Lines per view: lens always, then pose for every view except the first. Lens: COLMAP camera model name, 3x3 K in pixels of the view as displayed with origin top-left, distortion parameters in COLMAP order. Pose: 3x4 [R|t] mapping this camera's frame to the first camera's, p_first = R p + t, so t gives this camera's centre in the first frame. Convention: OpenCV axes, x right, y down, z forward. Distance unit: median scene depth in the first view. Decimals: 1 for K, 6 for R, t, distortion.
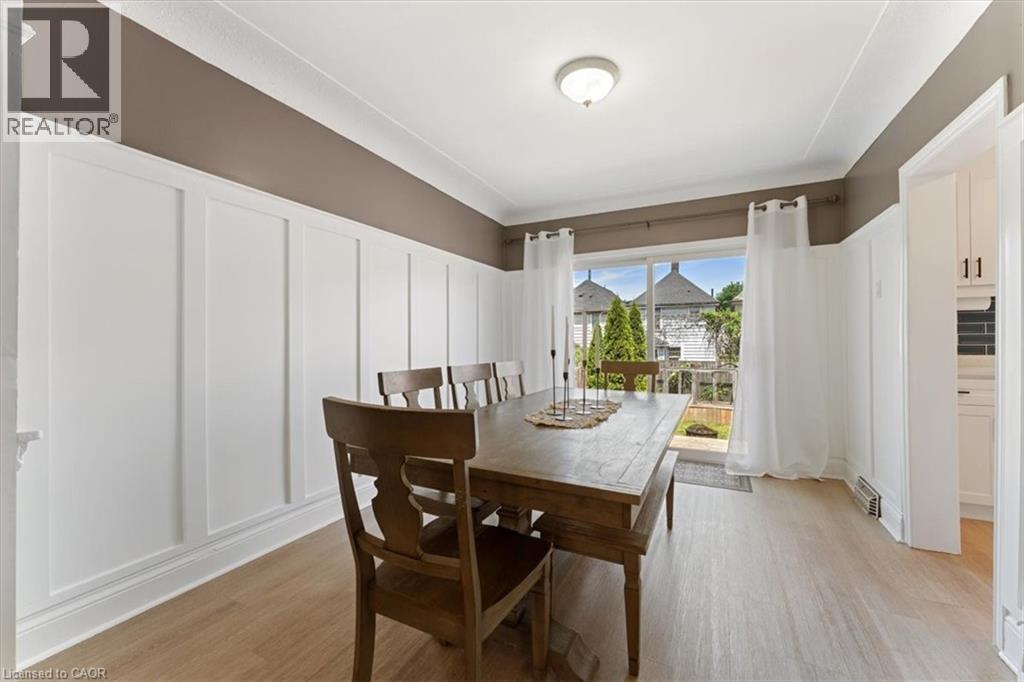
lens RADIAL K [[404.2, 0, 511.5], [0, 404.2, 340.2], [0, 0, 1]] dist [0.000055, 0.000001]
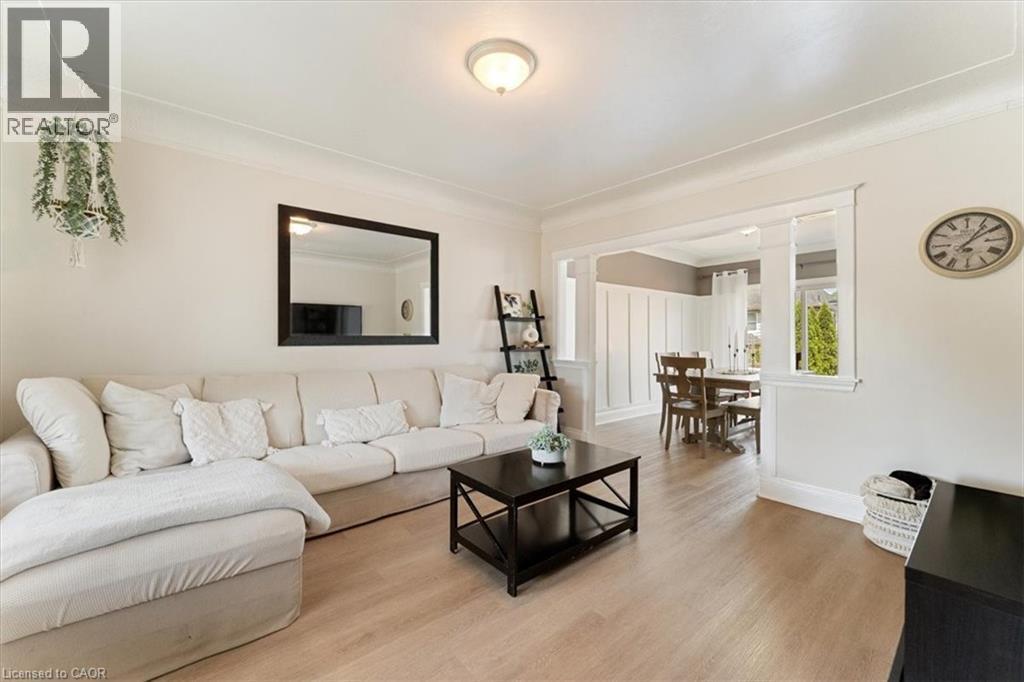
lens RADIAL K [[404.2, 0, 512.7], [0, 404.2, 338.9], [0, 0, 1]] dist [0.000055, 0.000001]
pose [[0.917805, 0.005042, -0.397000, -0.055899], [-0.003852, 0.999985, 0.003793, -0.007726], [0.397013, -0.001952, 0.917811, -0.766503]]
